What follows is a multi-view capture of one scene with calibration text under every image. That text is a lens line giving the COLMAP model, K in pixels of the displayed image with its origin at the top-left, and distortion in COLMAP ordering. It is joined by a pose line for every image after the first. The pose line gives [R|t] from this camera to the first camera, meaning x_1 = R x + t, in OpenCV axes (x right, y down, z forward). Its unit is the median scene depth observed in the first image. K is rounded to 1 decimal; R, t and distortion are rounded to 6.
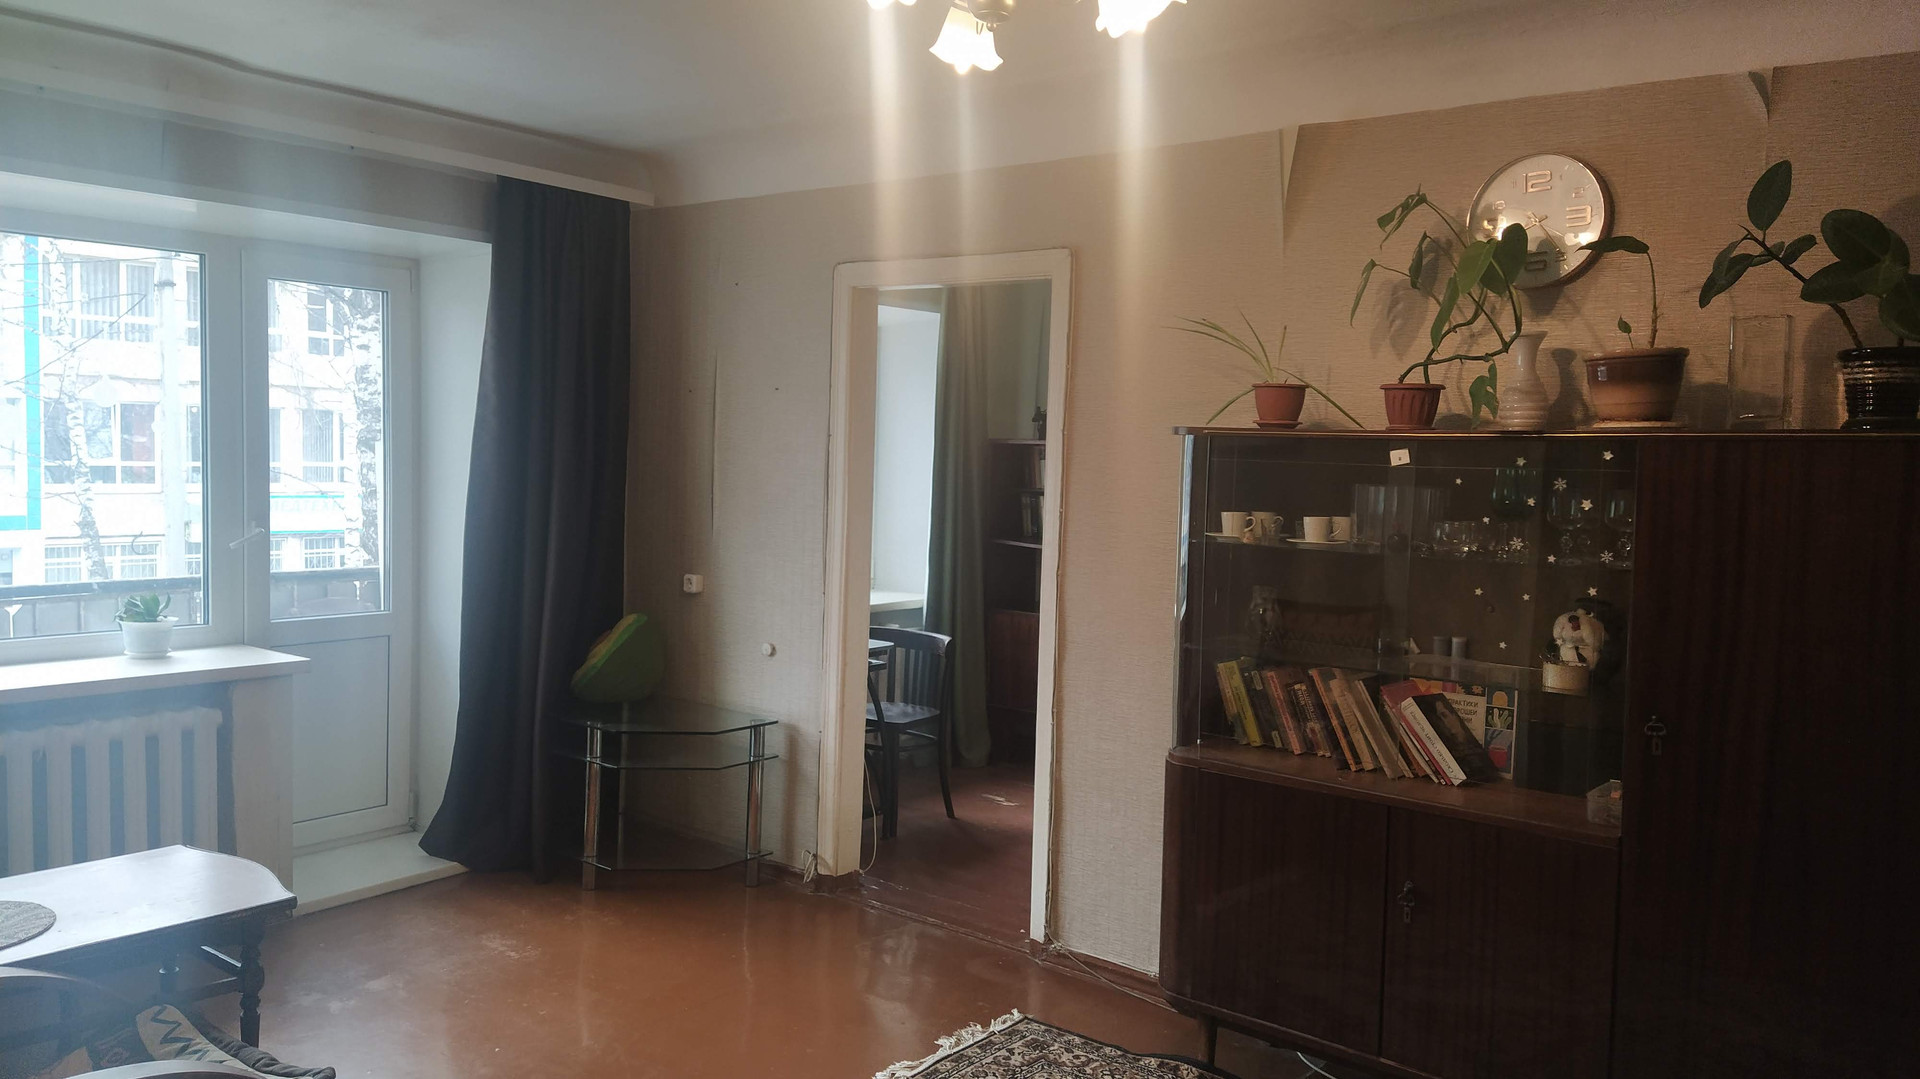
lens RADIAL K [[1438.6, 0, 960.1], [0, 1438.6, 540.5], [0, 0, 1]] dist [0.057284, -0.003916]
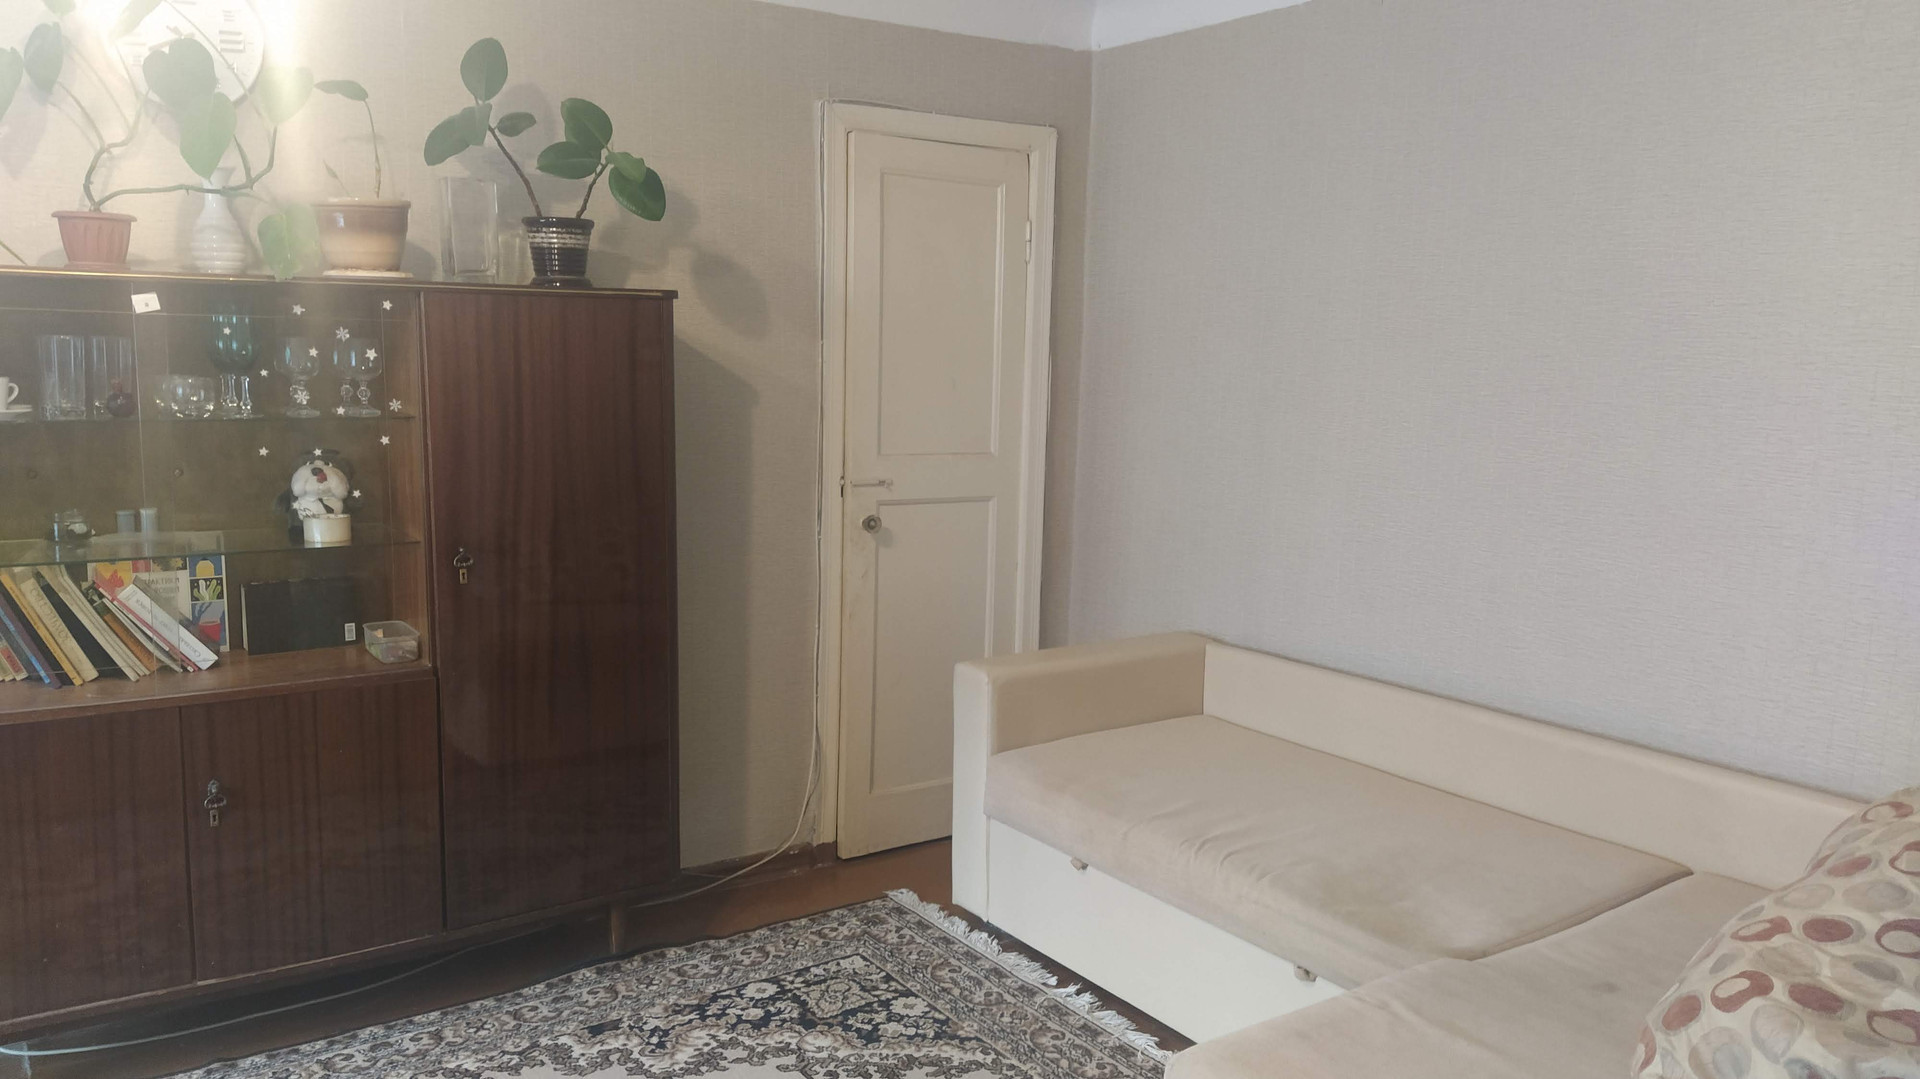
lens RADIAL K [[1438.6, 0, 962.2], [0, 1438.6, 542.0], [0, 0, 1]] dist [0.057284, -0.003916]
pose [[0.288076, -0.151459, 0.945554, -0.392141], [0.045075, 0.988463, 0.144600, -0.021501], [-0.956546, 0.000965, 0.291580, 0.290925]]
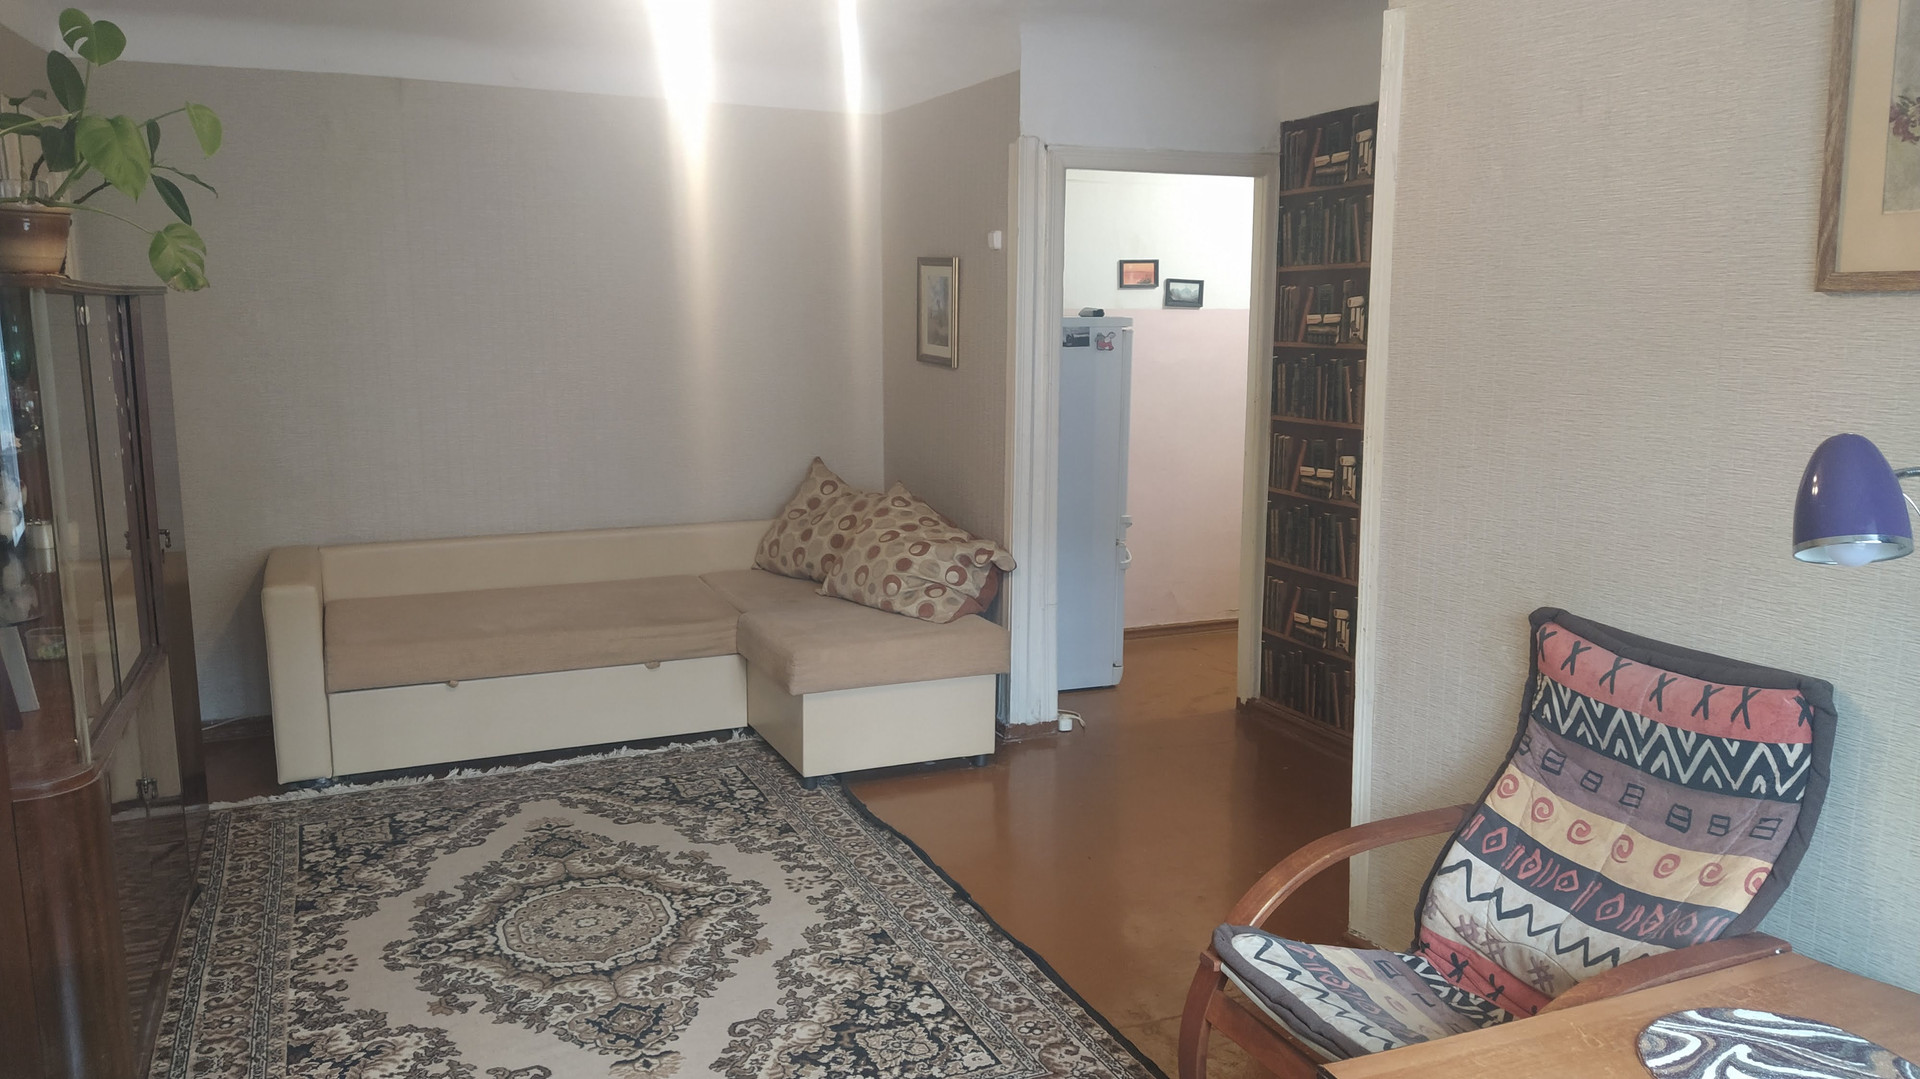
lens RADIAL K [[1438.6, 0, 962.2], [0, 1438.6, 538.7], [0, 0, 1]] dist [0.057284, -0.003916]
pose [[-0.879961, -0.096275, 0.465188, -0.594206], [0.009413, 0.975522, 0.219699, -0.121272], [-0.474952, 0.197706, -0.857515, 1.671796]]
